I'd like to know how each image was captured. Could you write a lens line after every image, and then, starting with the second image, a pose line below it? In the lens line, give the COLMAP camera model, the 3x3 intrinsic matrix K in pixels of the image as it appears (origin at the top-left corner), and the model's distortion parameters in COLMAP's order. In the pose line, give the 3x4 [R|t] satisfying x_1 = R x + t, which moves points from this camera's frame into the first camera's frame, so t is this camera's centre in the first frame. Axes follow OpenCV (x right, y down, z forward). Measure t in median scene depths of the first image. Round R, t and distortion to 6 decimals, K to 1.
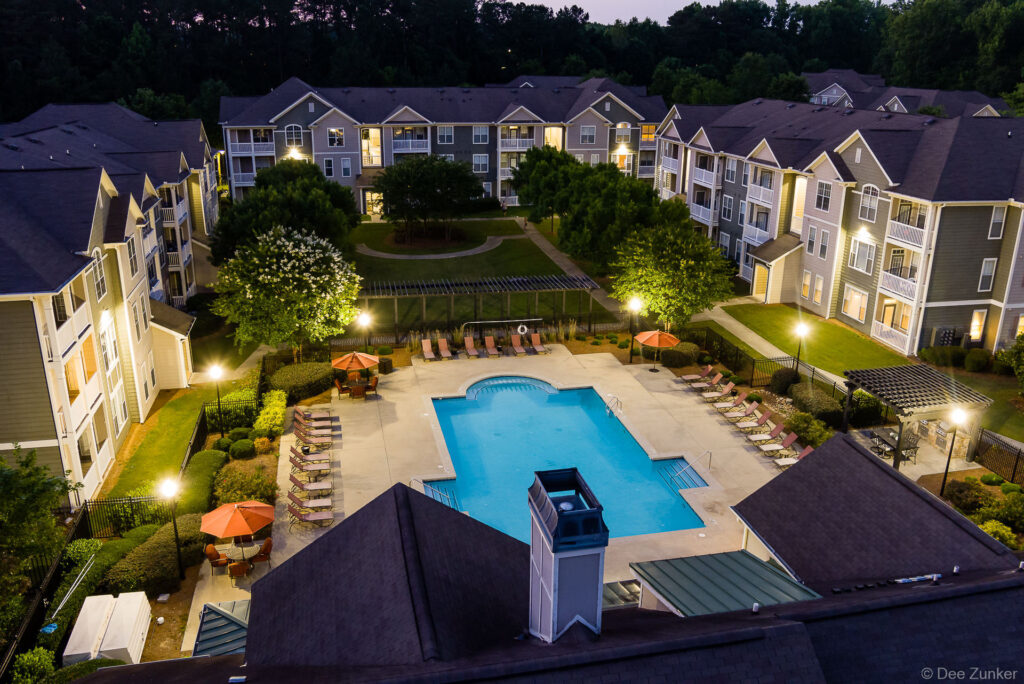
lens RADIAL K [[826.0, 0, 512.9], [0, 826.0, 342.3], [0, 0, 1]] dist [-0.010120, -0.004060]
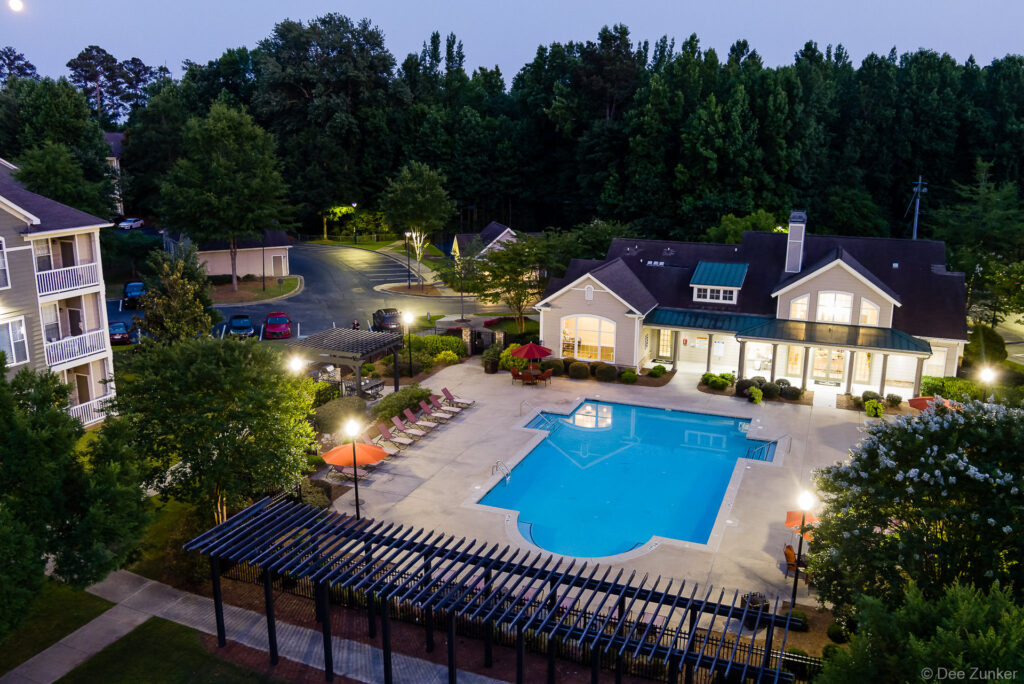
lens RADIAL K [[826.0, 0, 511.5], [0, 826.0, 340.7], [0, 0, 1]] dist [-0.010120, -0.004060]
pose [[-0.822852, -0.155694, 0.546511, -0.306412], [0.165223, 0.854635, 0.492241, -0.424724], [-0.543706, 0.495337, -0.677513, 1.440769]]
